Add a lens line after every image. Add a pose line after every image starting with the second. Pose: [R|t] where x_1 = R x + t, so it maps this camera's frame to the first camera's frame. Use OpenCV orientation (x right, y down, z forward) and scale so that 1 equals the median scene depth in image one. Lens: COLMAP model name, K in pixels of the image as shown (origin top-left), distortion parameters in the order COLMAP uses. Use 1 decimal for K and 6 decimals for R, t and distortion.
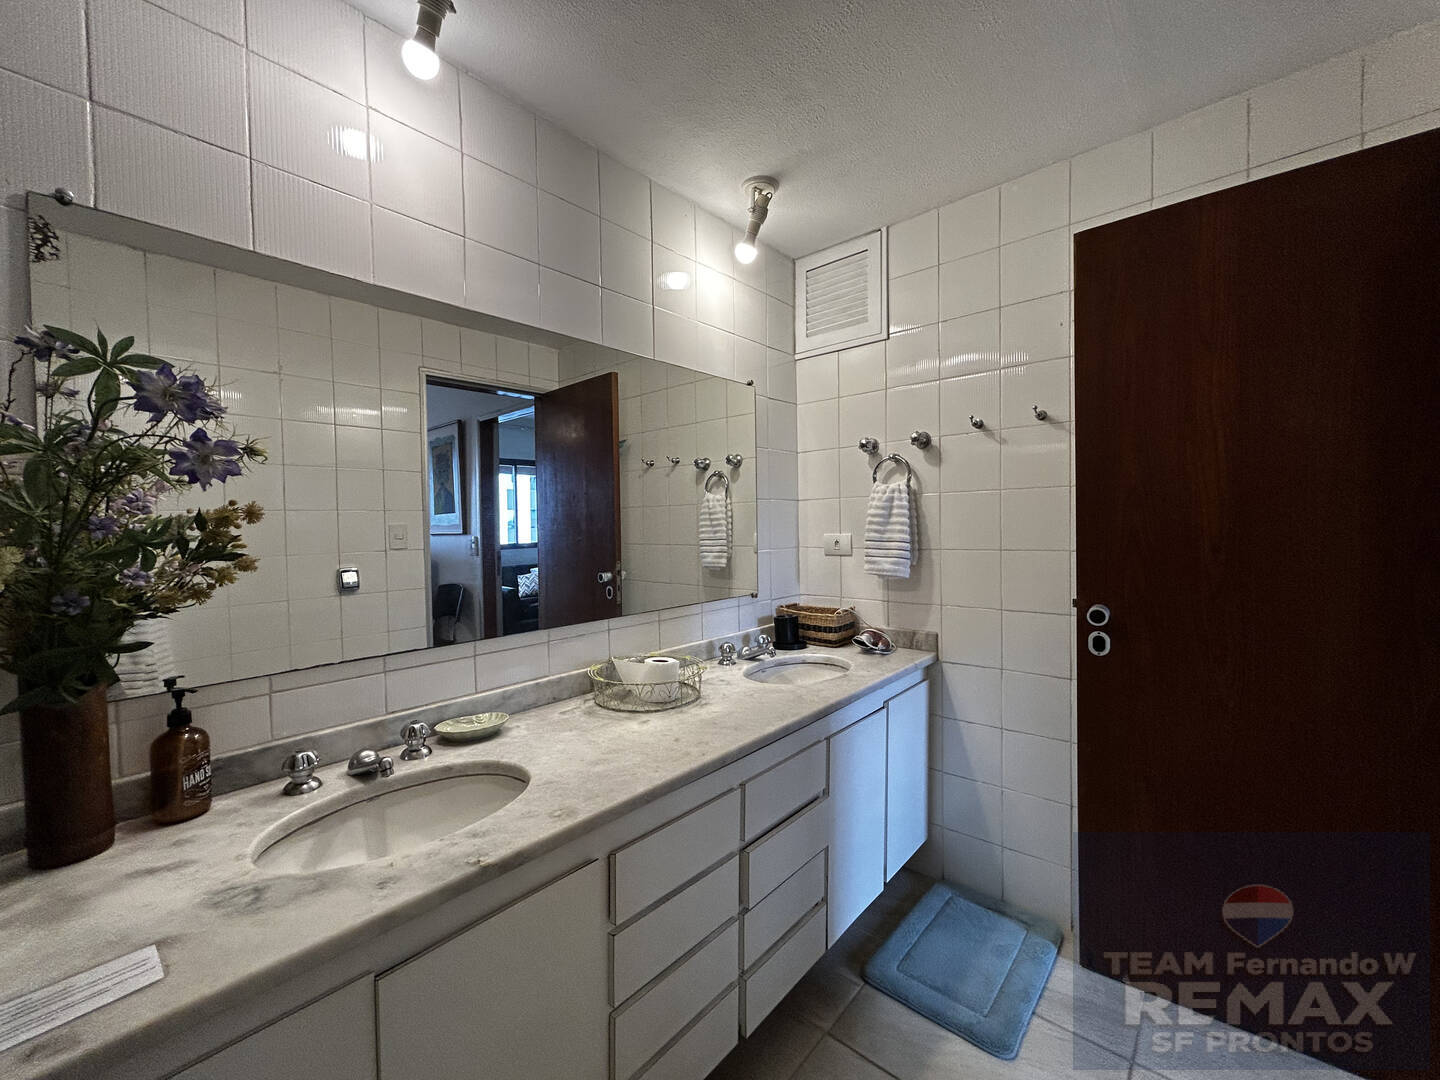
lens RADIAL K [[579.0, 0, 721.6], [0, 579.0, 540.7], [0, 0, 1]] dist [-0.001620, 0.000619]
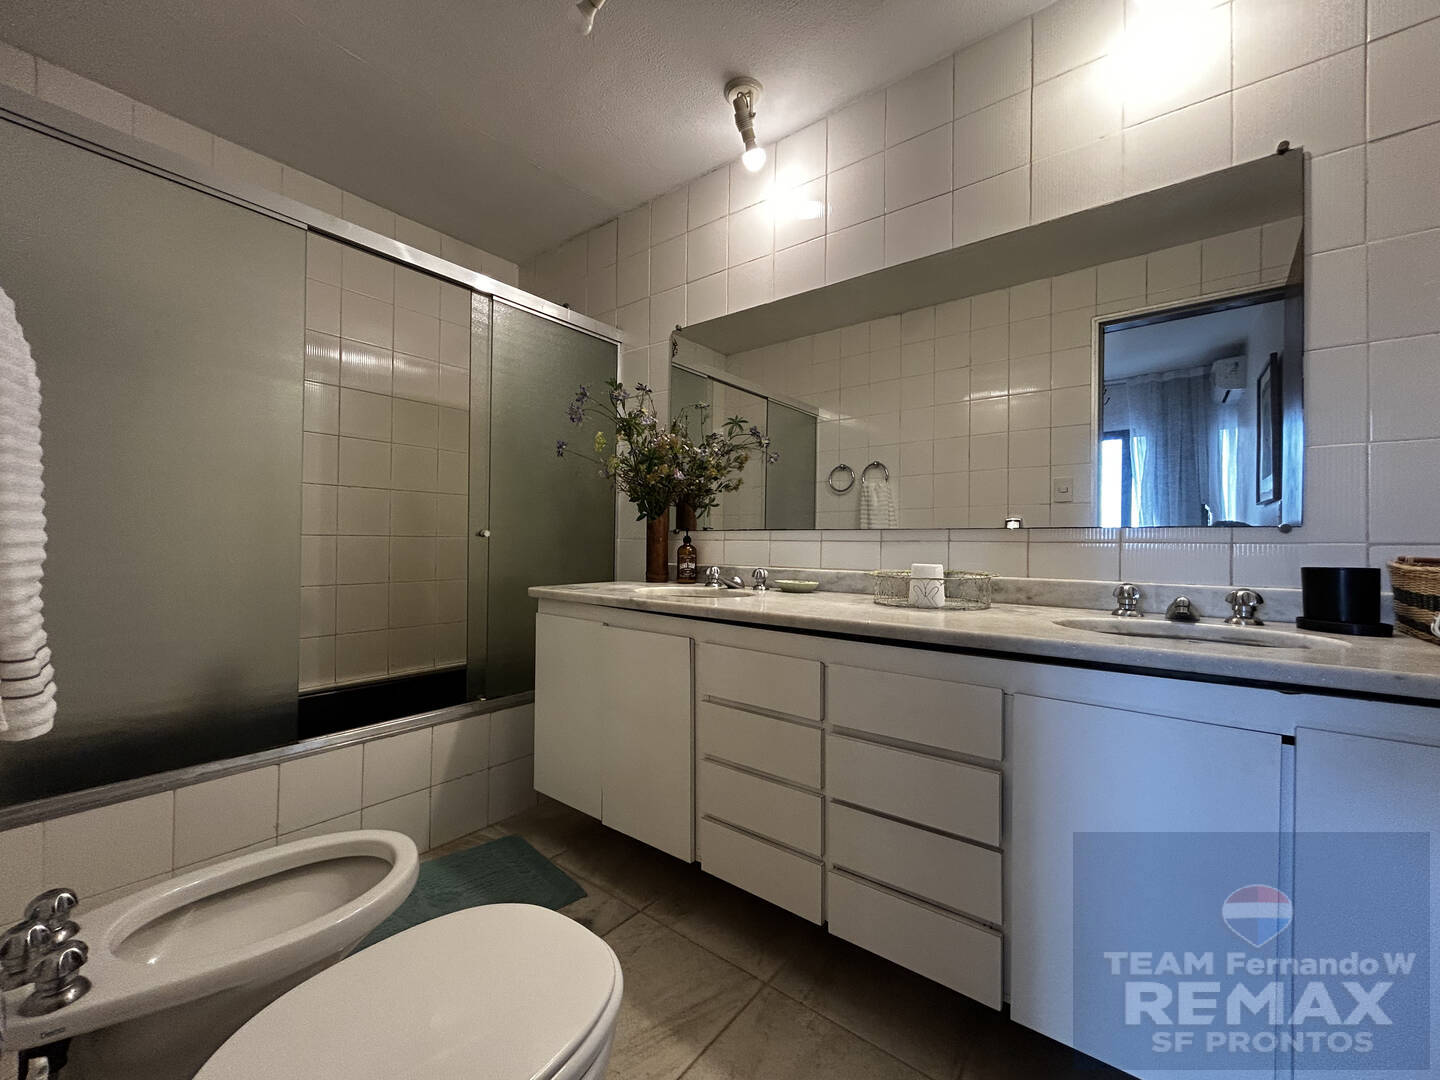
lens RADIAL K [[579.0, 0, 720.8], [0, 579.0, 537.0], [0, 0, 1]] dist [-0.001620, 0.000619]
pose [[0.060238, 0.010487, -0.998129, 0.603263], [-0.036406, 0.999303, 0.008302, 0.123532], [0.997520, 0.035838, 0.060578, 0.452066]]
